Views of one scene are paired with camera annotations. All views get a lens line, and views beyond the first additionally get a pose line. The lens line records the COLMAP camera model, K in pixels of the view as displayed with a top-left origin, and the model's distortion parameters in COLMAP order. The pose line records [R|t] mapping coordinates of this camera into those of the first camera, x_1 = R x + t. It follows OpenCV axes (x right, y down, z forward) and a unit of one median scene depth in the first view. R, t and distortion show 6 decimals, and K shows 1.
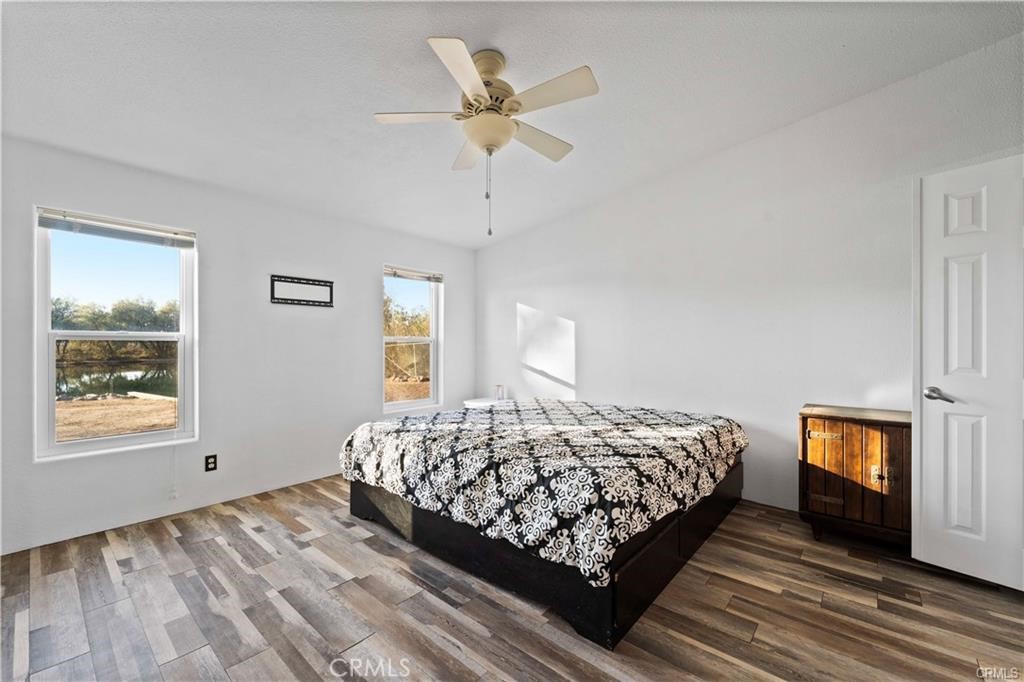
lens RADIAL K [[419.1, 0, 511.4], [0, 419.1, 344.8], [0, 0, 1]] dist [-0.002556, -0.000220]
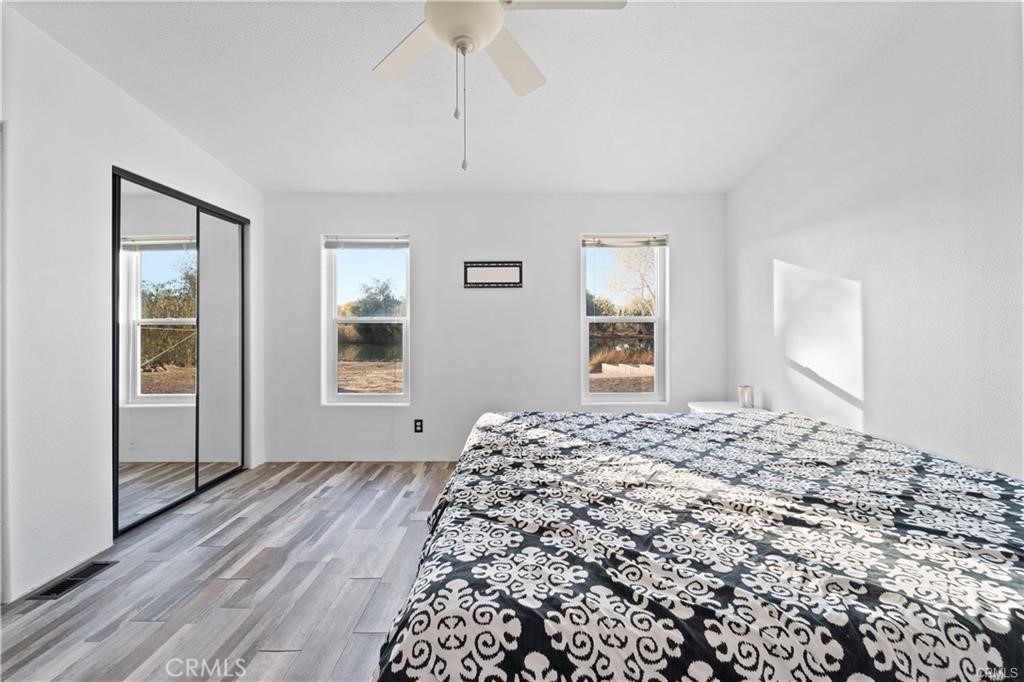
lens RADIAL K [[419.1, 0, 513.6], [0, 419.1, 320.6], [0, 0, 1]] dist [-0.002556, -0.000220]
pose [[0.647881, -0.012098, -0.761646, 0.333925], [0.003445, 0.999910, -0.012952, -0.000358], [0.761734, 0.005767, 0.647864, 0.392493]]
